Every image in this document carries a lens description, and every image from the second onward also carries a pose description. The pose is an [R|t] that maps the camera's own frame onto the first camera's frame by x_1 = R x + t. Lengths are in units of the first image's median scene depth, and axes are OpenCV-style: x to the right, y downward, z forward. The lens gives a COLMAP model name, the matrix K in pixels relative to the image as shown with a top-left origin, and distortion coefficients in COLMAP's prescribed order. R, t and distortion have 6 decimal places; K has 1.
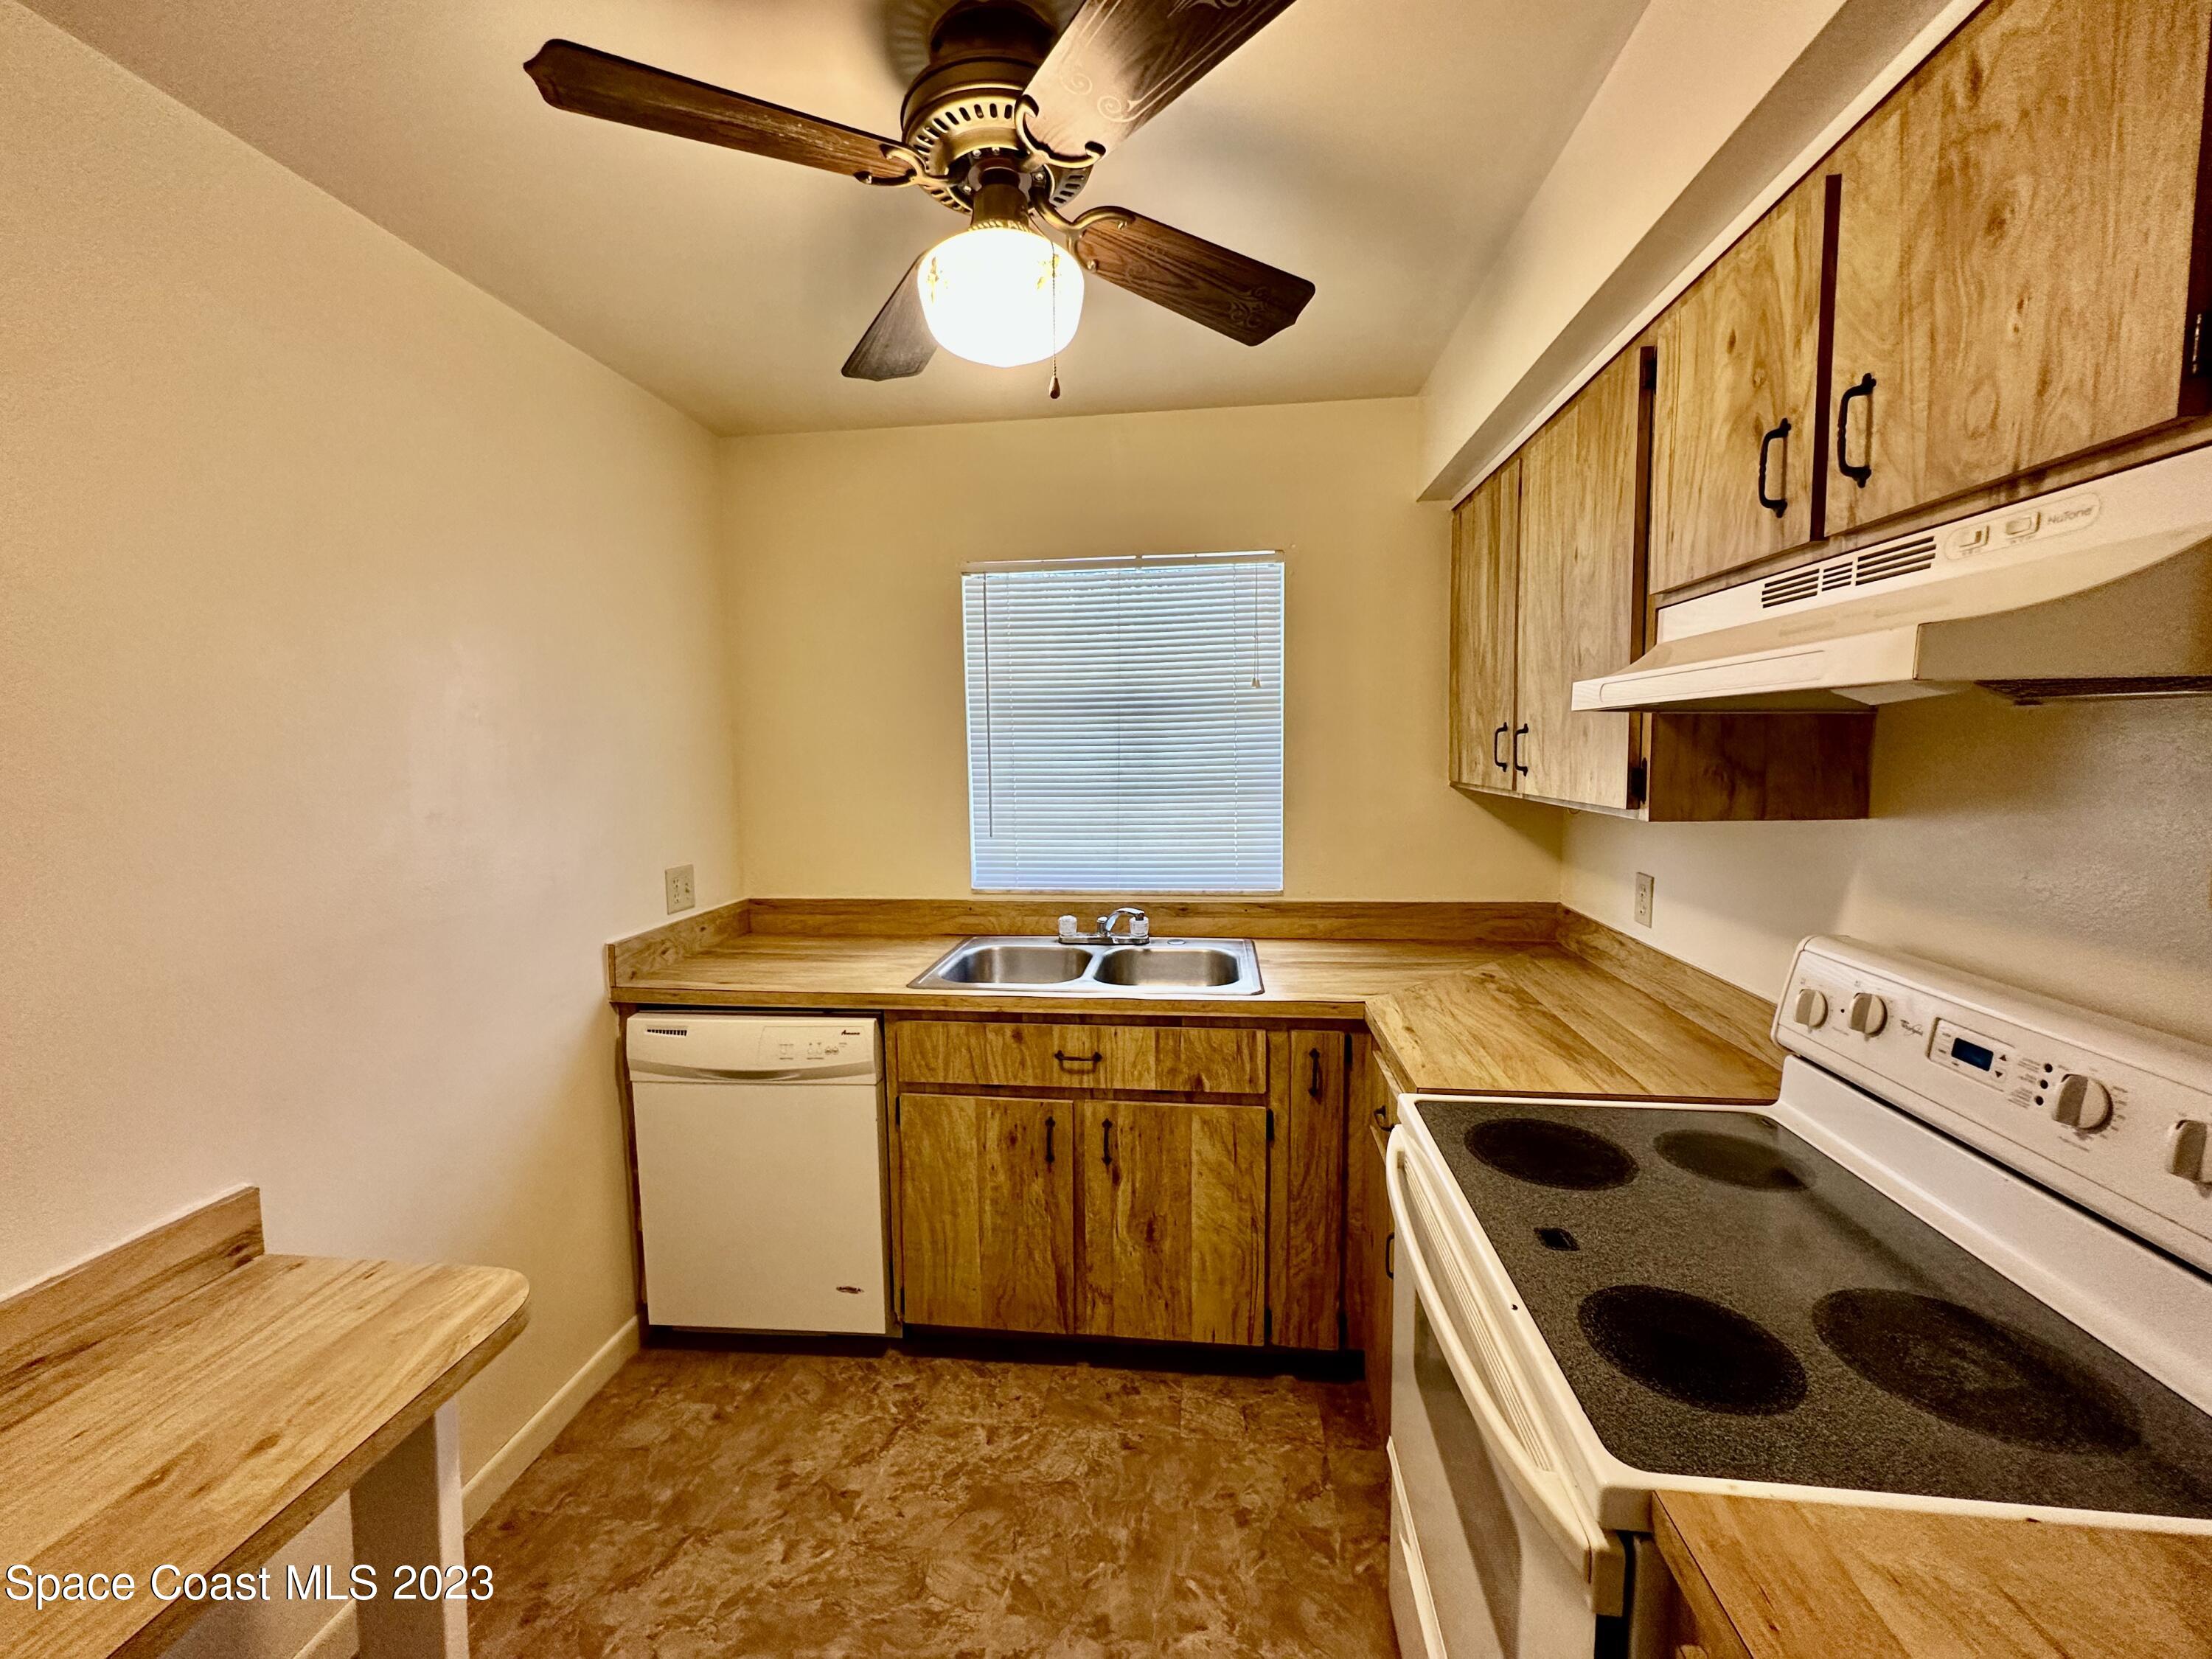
lens RADIAL K [[891.2, 0, 1106.0], [0, 891.2, 829.5], [0, 0, 1]] dist [0.000319, 0.000049]
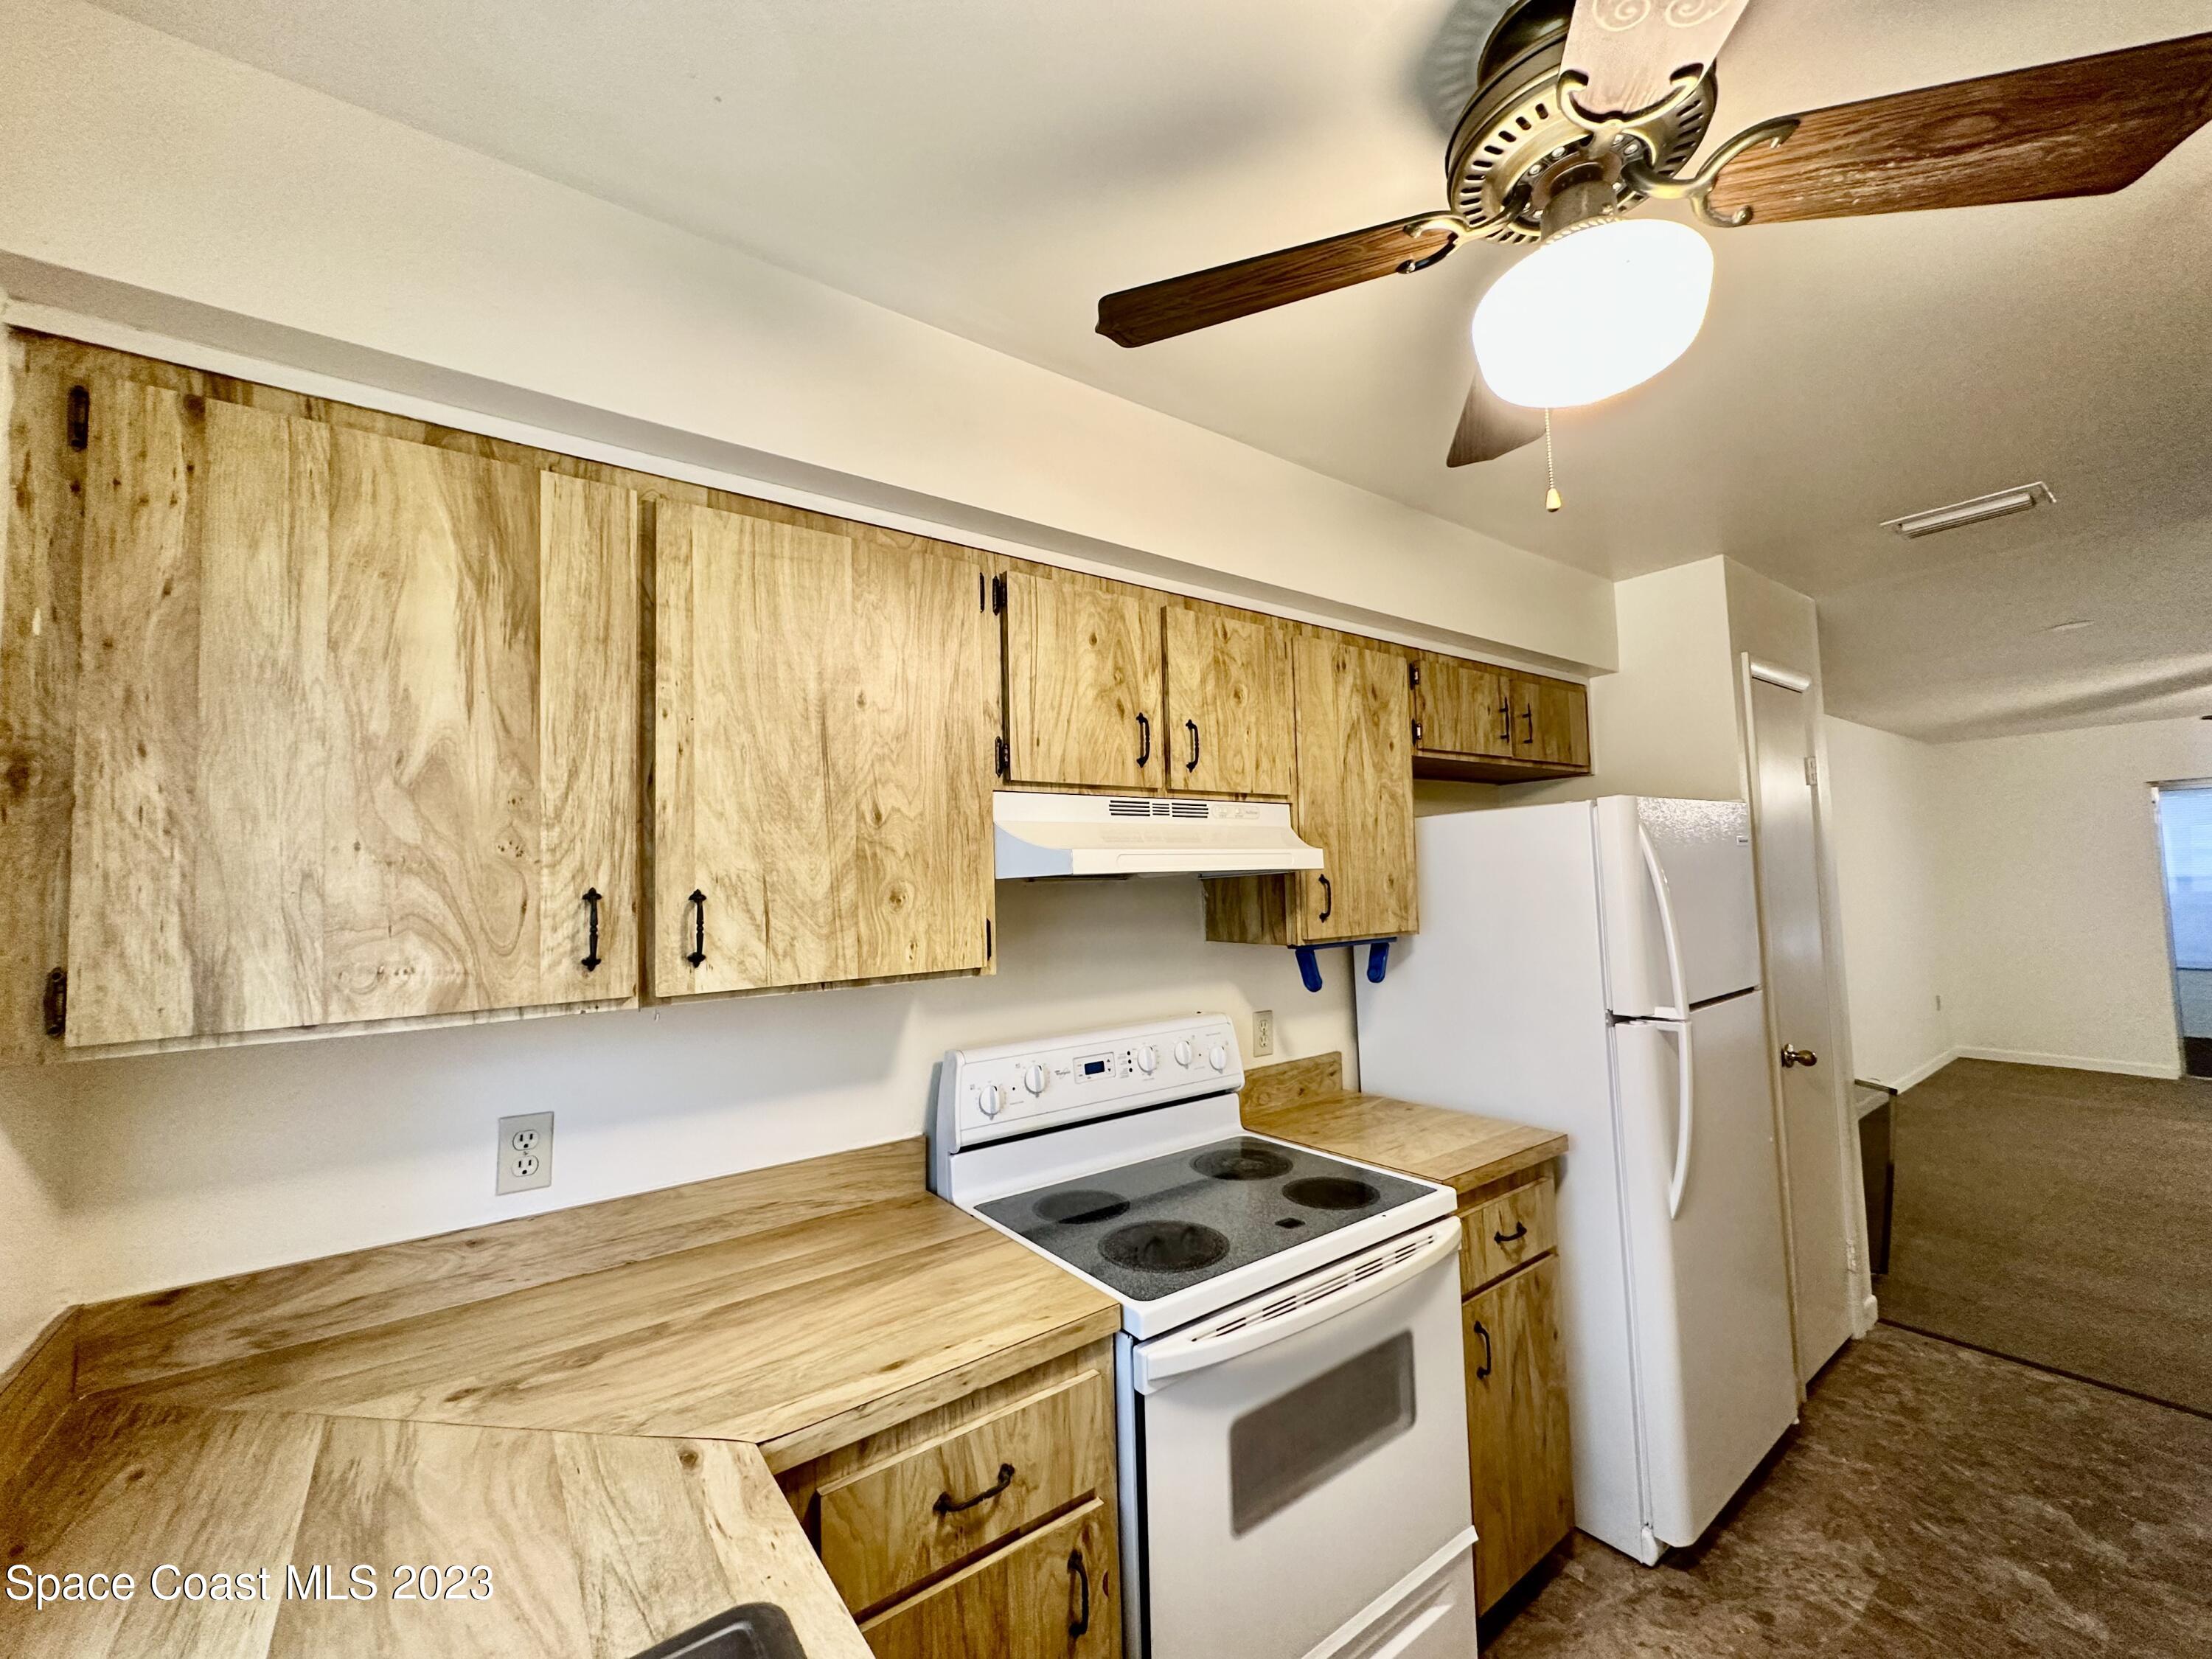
lens RADIAL K [[891.2, 0, 1106.0], [0, 891.2, 829.5], [0, 0, 1]] dist [0.000319, 0.000049]
pose [[-0.686818, 0.079363, 0.722484, -0.424725], [0.107467, 0.994184, -0.007046, -0.226345], [-0.718841, 0.072803, -0.691352, 2.238123]]
